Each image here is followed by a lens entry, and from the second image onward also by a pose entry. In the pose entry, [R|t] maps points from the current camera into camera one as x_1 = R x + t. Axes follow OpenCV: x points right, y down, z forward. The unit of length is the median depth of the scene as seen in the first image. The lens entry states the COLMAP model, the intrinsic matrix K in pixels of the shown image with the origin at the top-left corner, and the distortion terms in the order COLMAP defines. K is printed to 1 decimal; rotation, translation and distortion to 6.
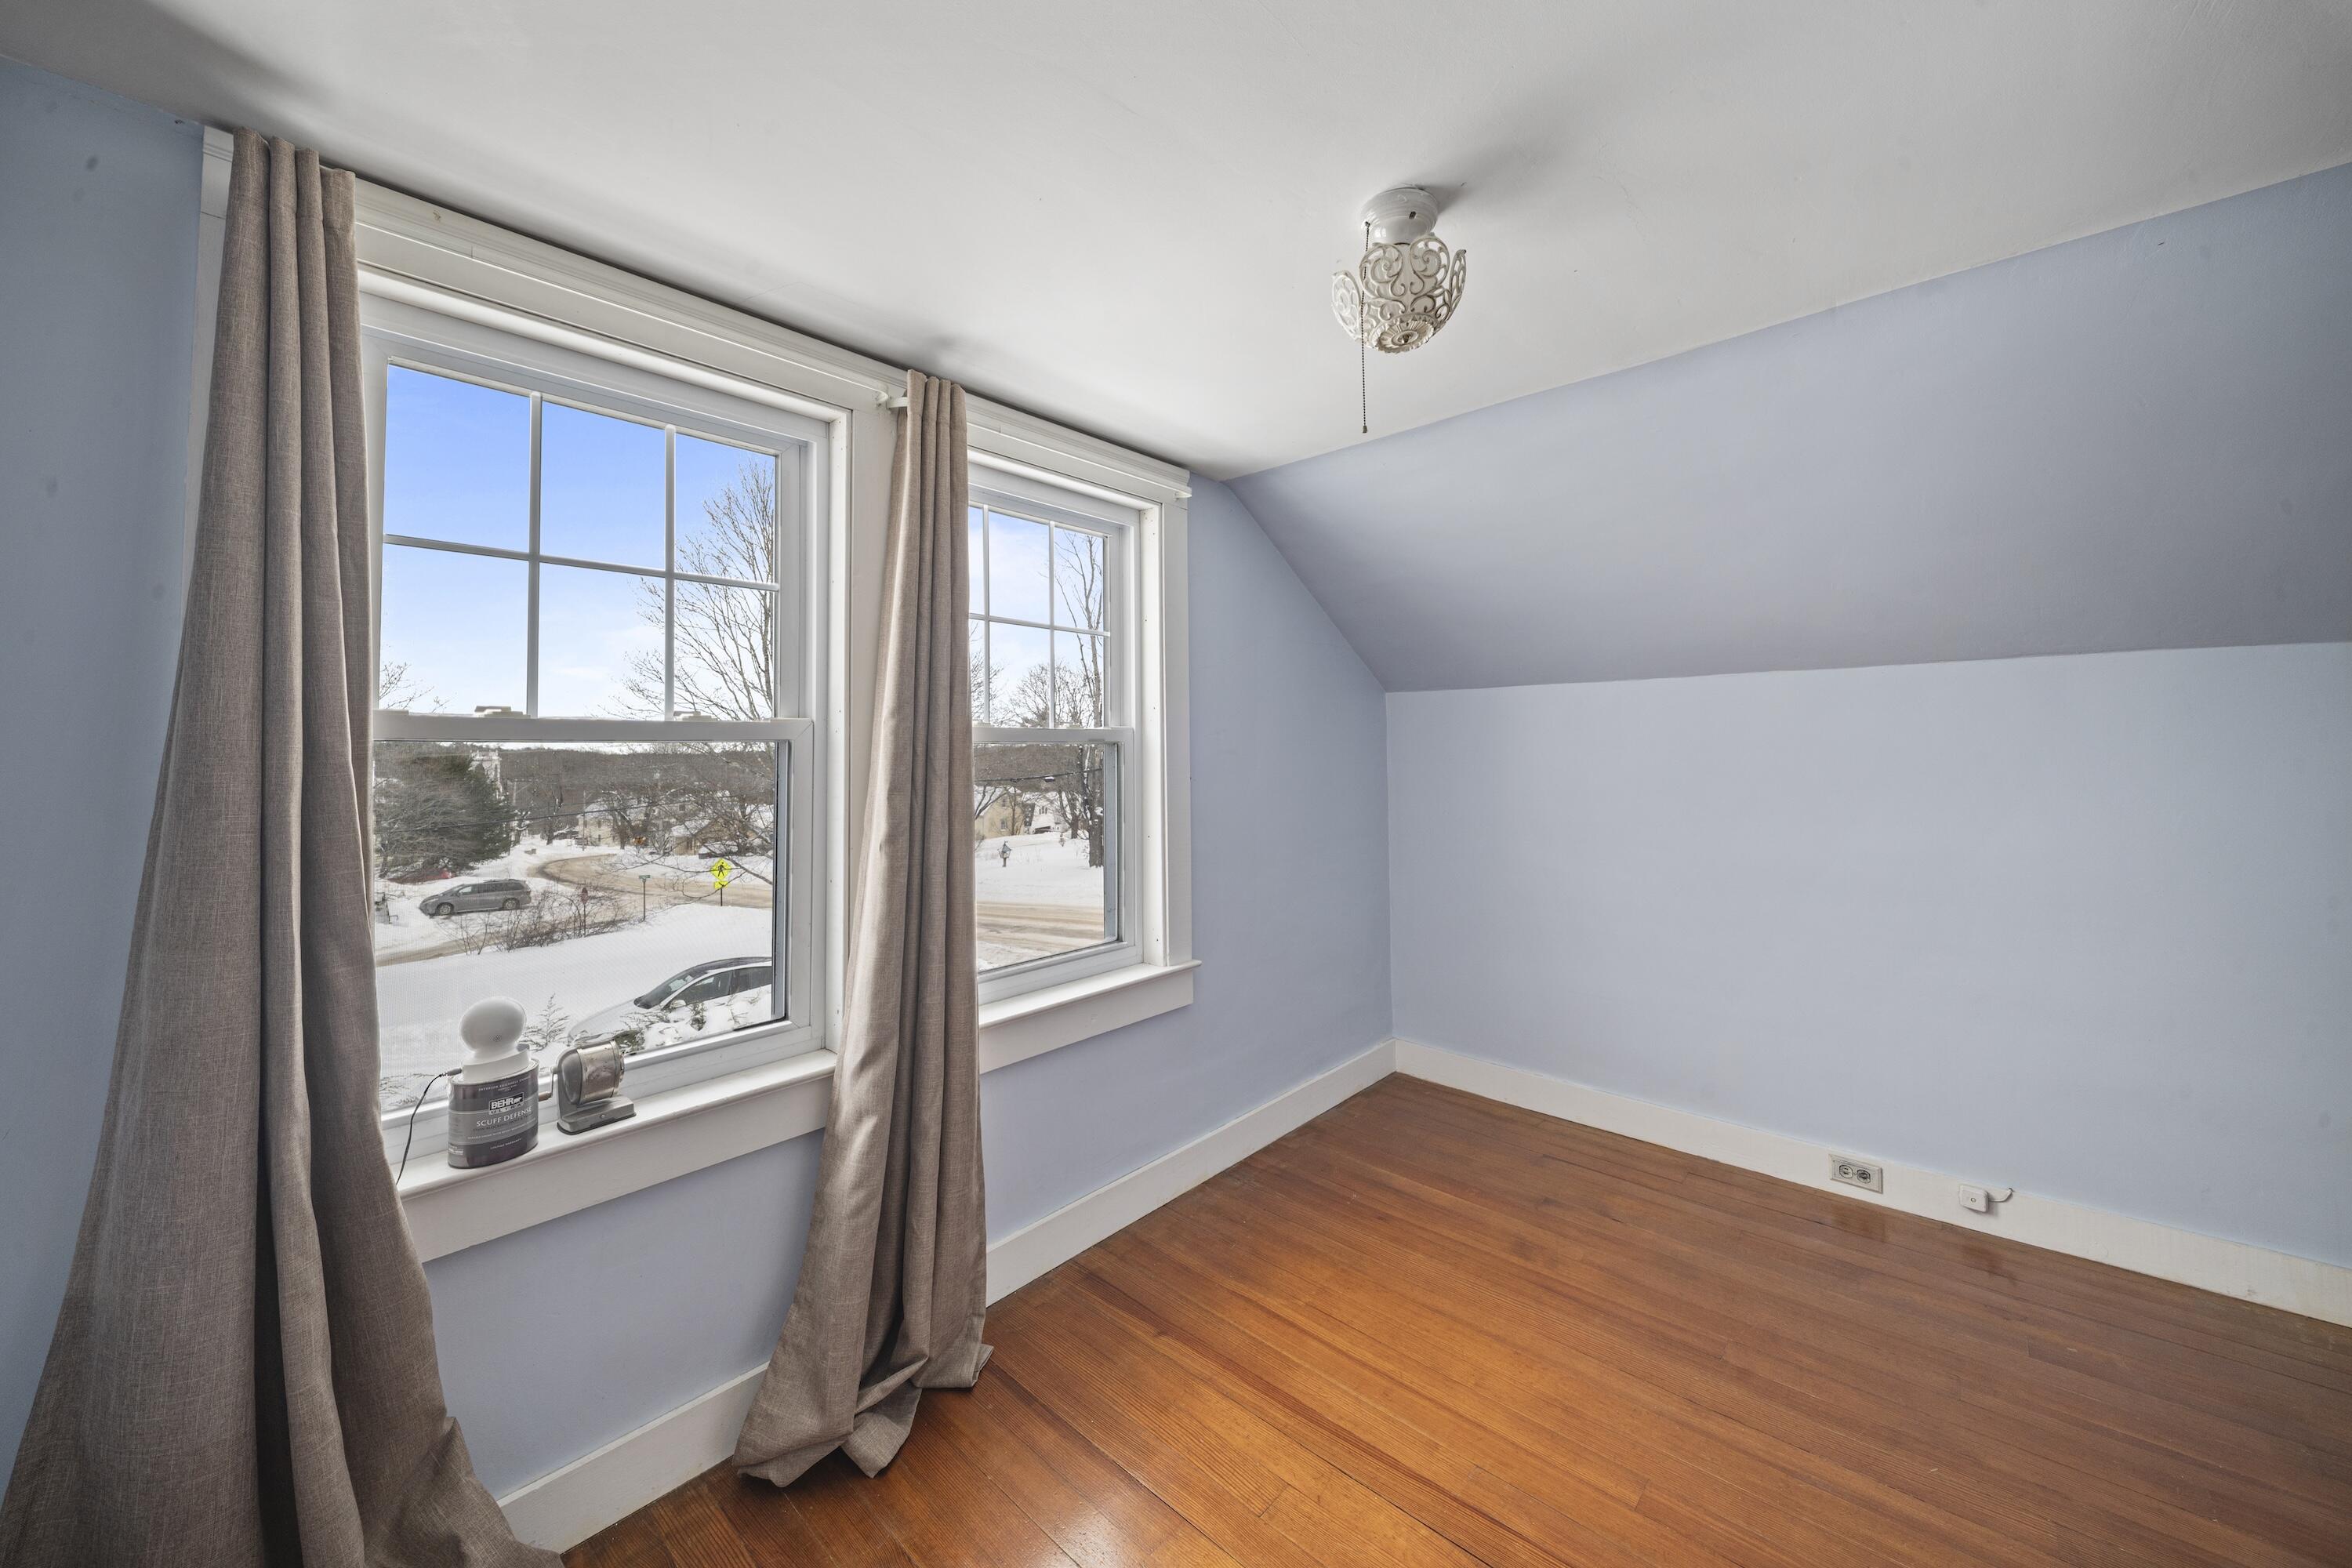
lens RADIAL K [[840.3, 0, 1176.2], [0, 840.3, 725.3], [0, 0, 1]] dist [0.001415, -0.002905]
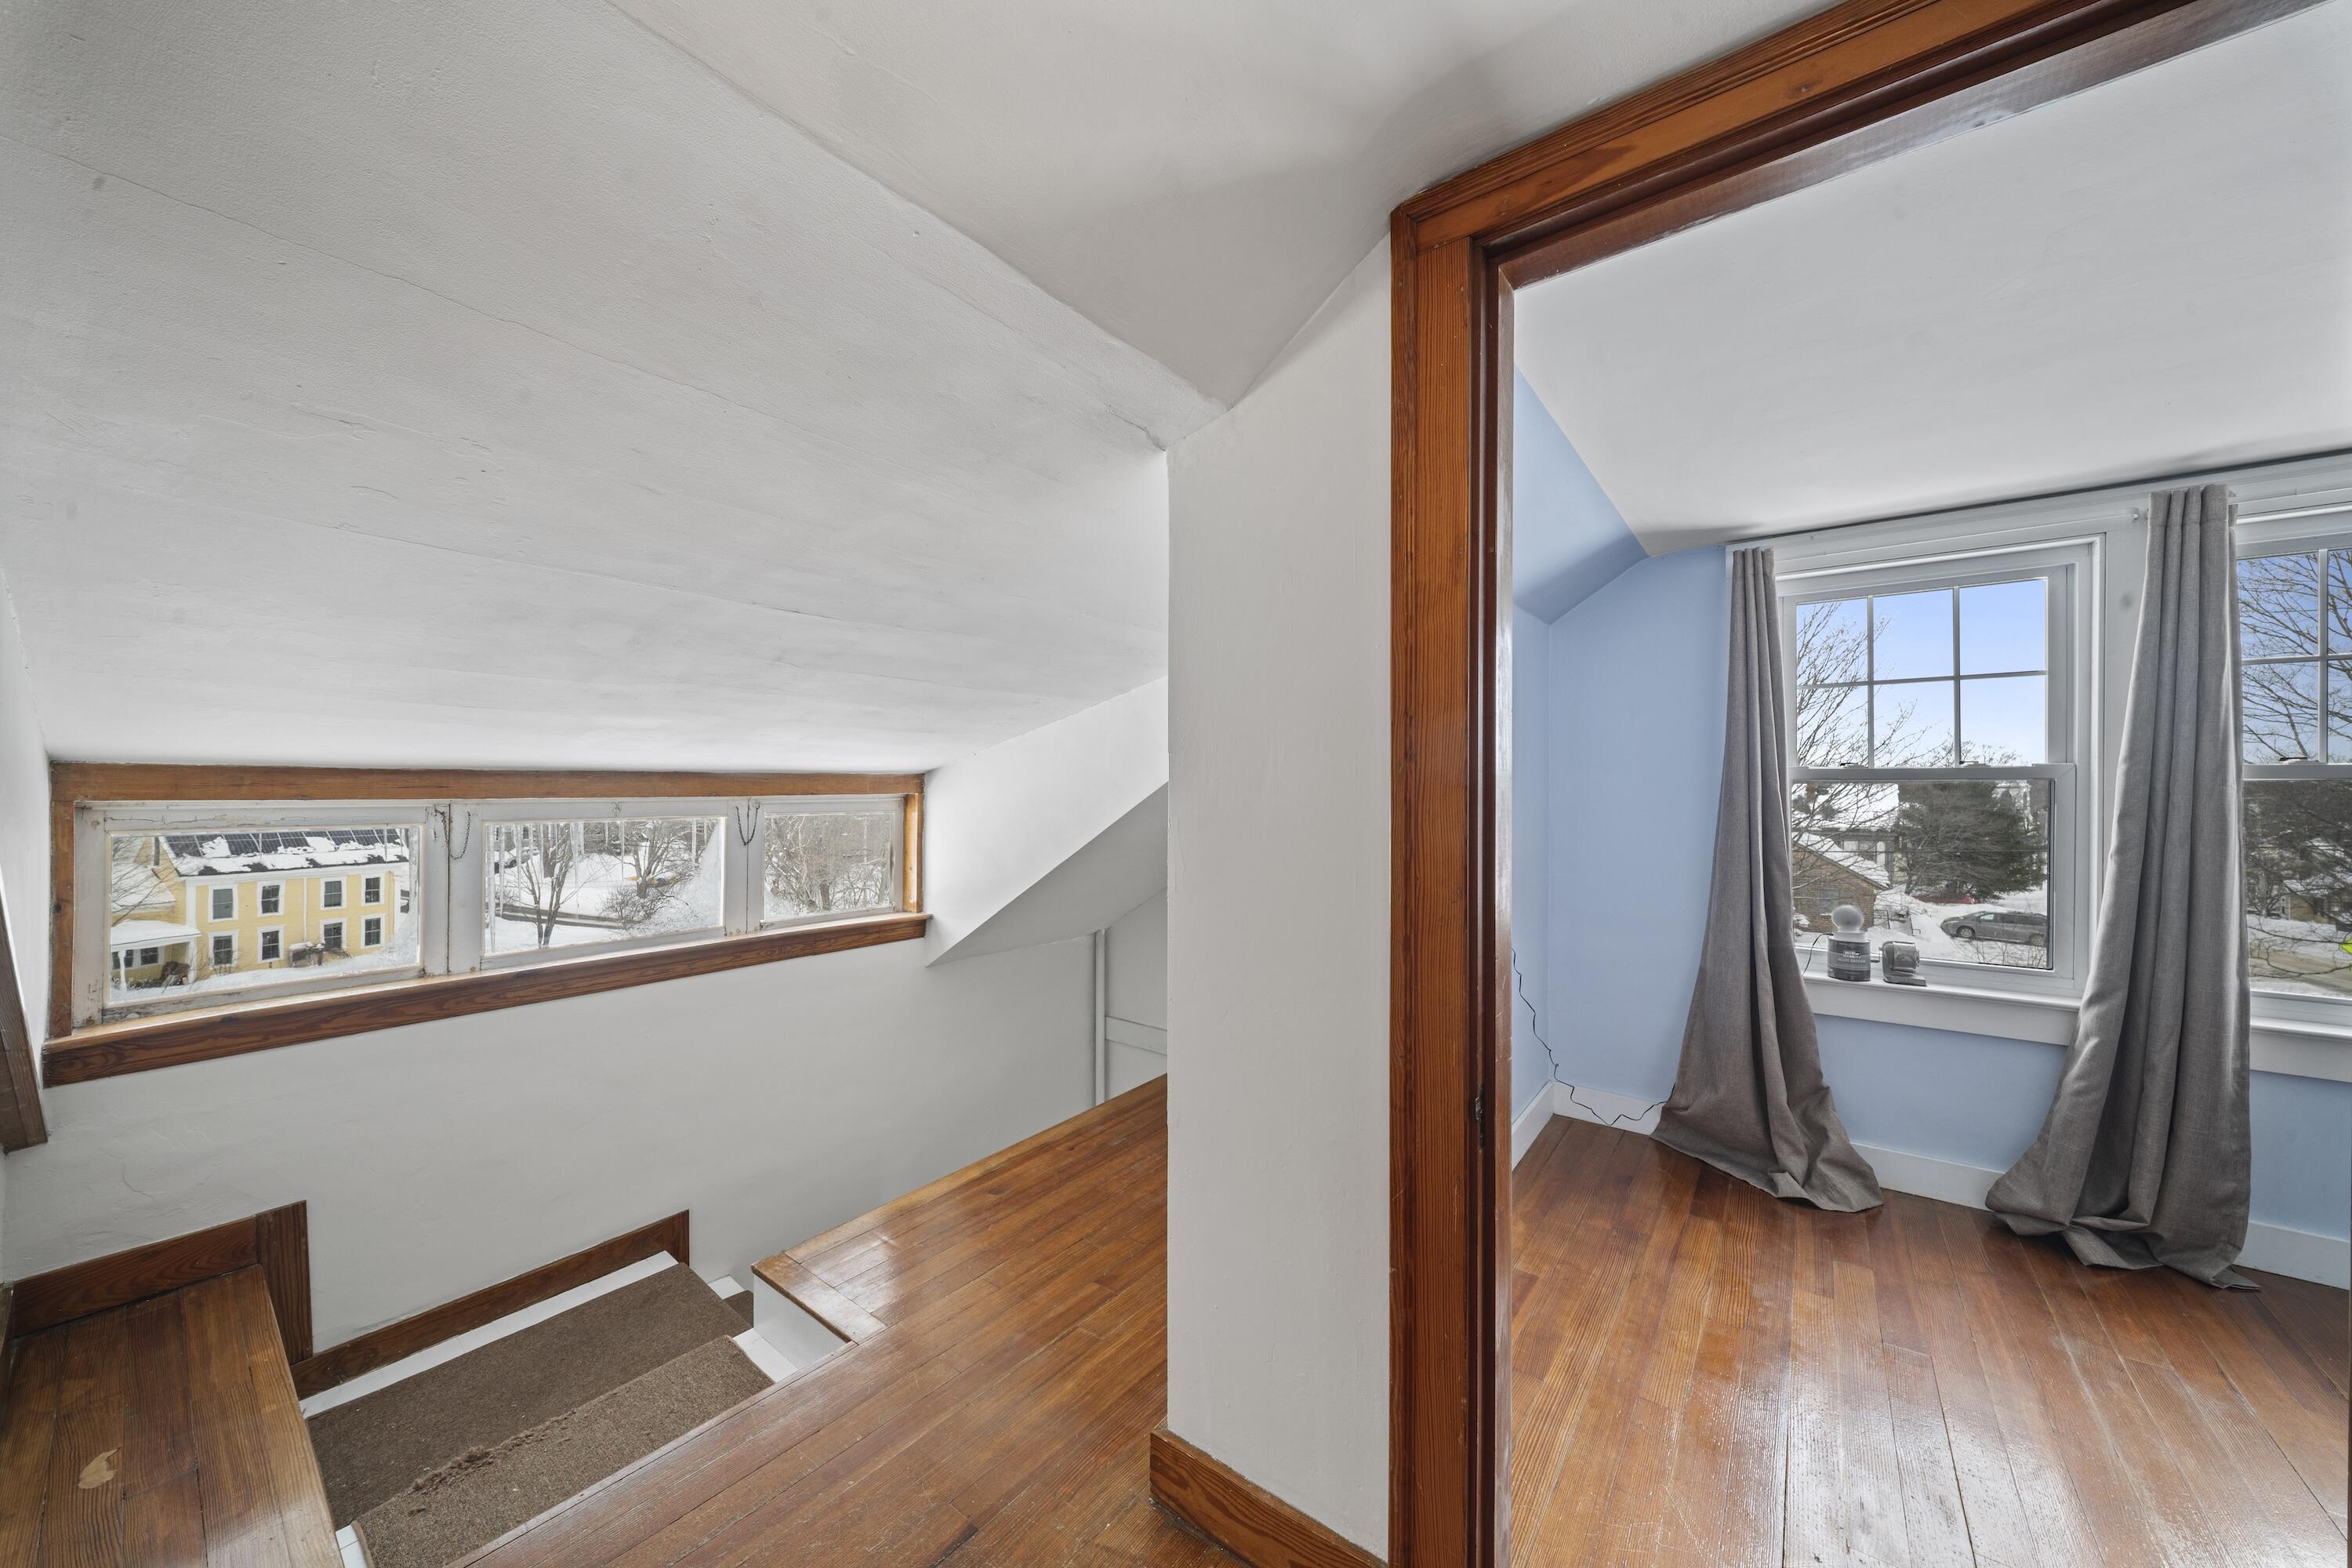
lens RADIAL K [[840.3, 0, 1169.1], [0, 840.3, 778.3], [0, 0, 1]] dist [0.001415, -0.002905]
pose [[0.085412, 0.001436, -0.996345, 0.909838], [0.030528, 0.999526, 0.004057, -0.036513], [0.995878, -0.030763, 0.085327, -0.683153]]
